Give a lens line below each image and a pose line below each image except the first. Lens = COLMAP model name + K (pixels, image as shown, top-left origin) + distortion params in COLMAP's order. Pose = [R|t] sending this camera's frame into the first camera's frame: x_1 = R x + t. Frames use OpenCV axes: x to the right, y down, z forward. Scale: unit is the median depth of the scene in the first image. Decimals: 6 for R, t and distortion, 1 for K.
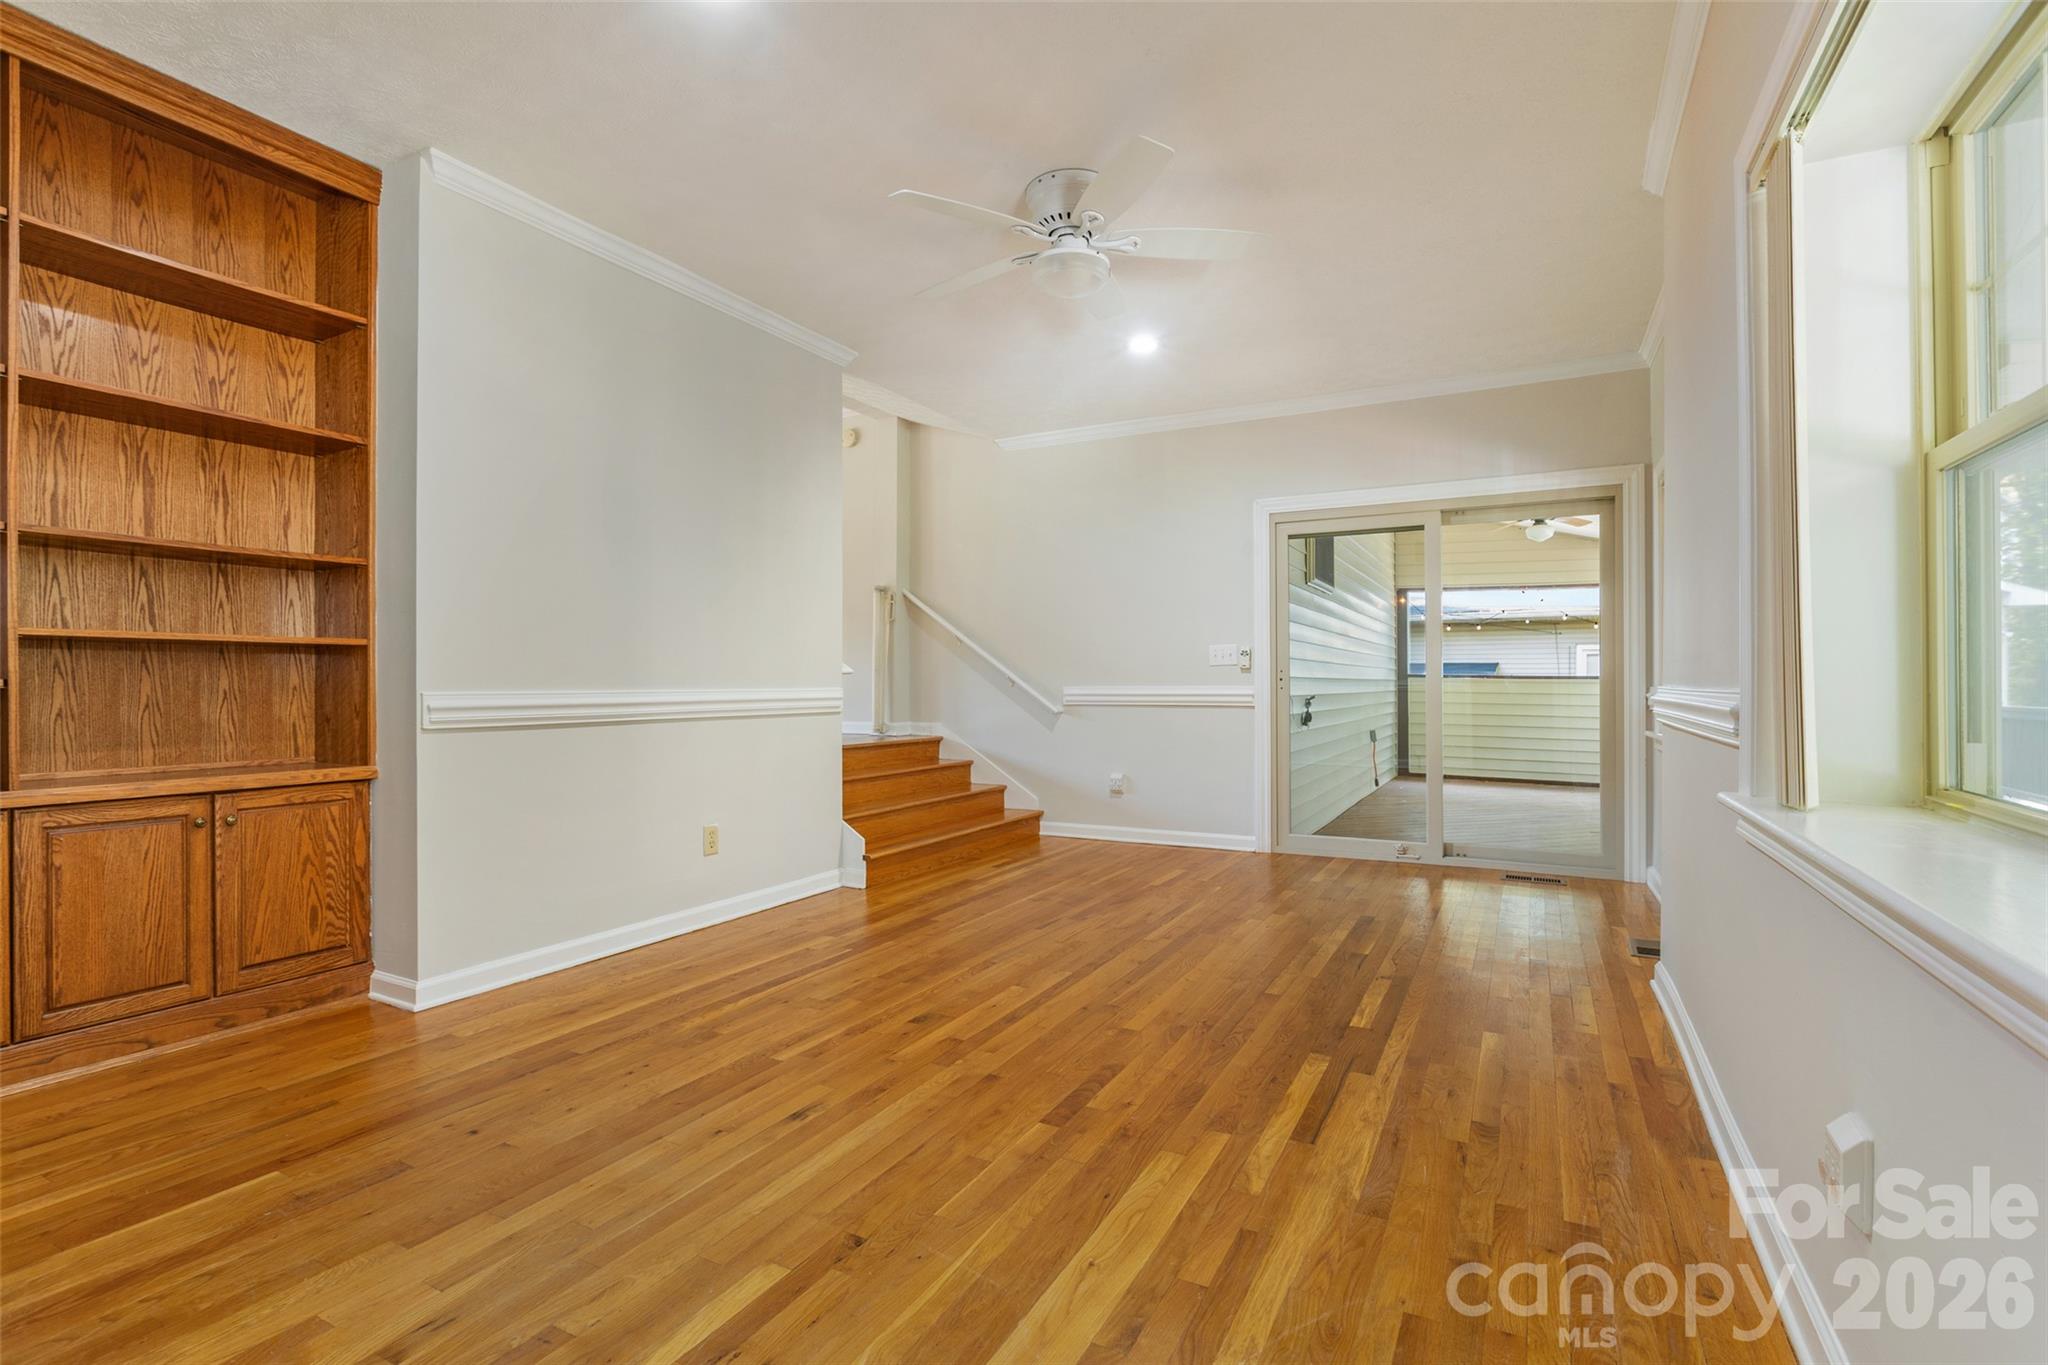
lens RADIAL K [[941.2, 0, 1024.0], [0, 941.2, 682.5], [0, 0, 1]] dist [0.000276, 0.000617]
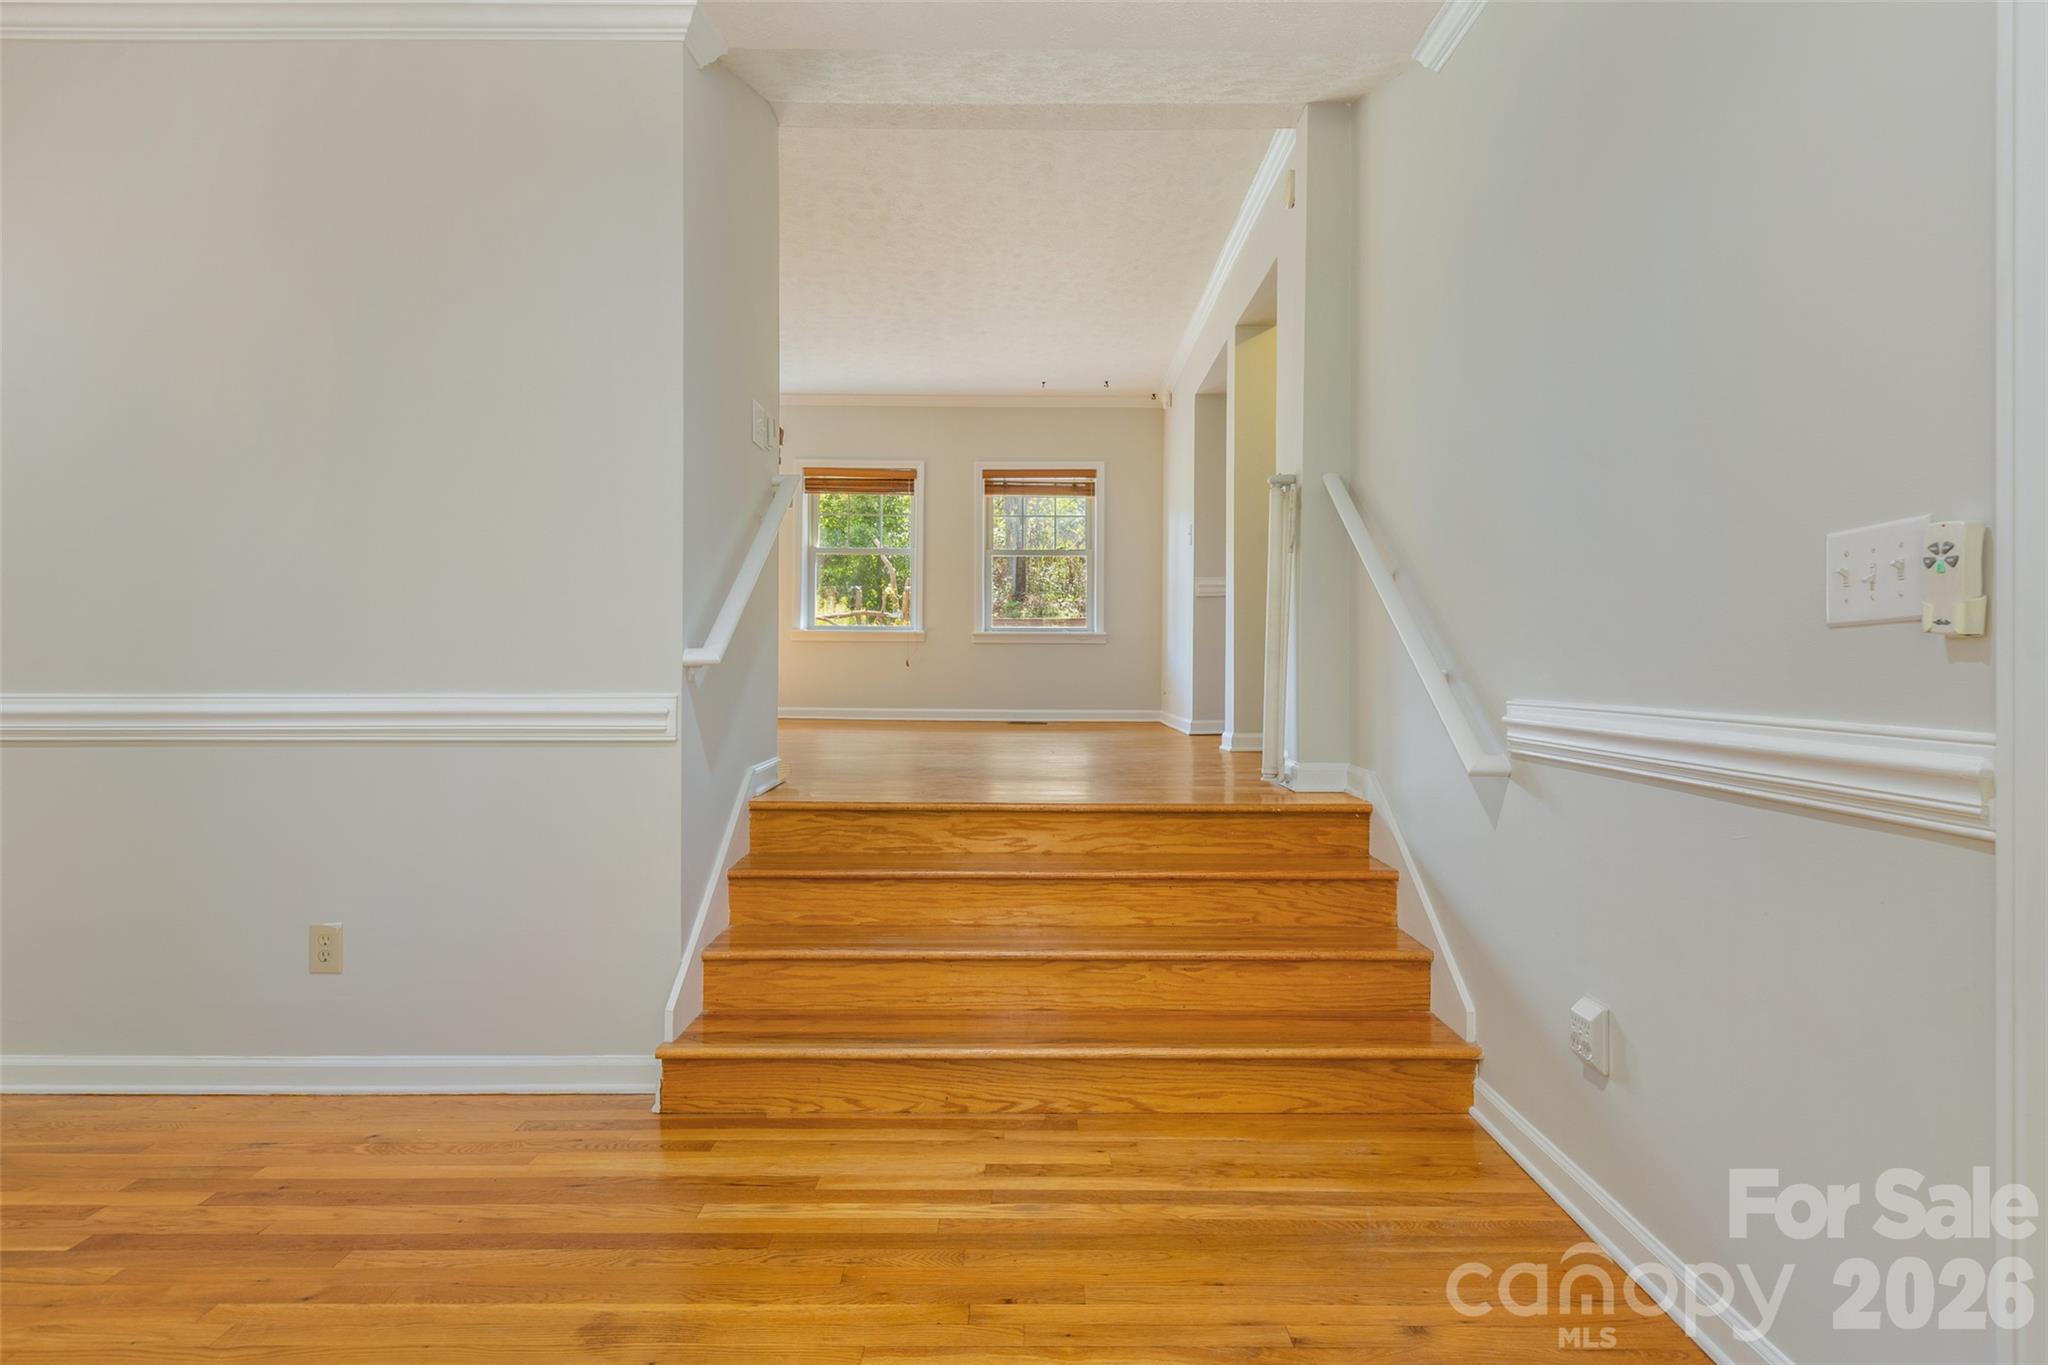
lens RADIAL K [[1151.7, 0, 1032.4], [0, 1151.7, 672.0], [0, 0, 1]] dist [0.001833, 0.000452]
pose [[0.475902, 0.009674, -0.879445, 0.719845], [-0.003080, 0.999952, 0.009332, -0.018926], [0.879493, -0.001732, 0.475908, 1.486279]]
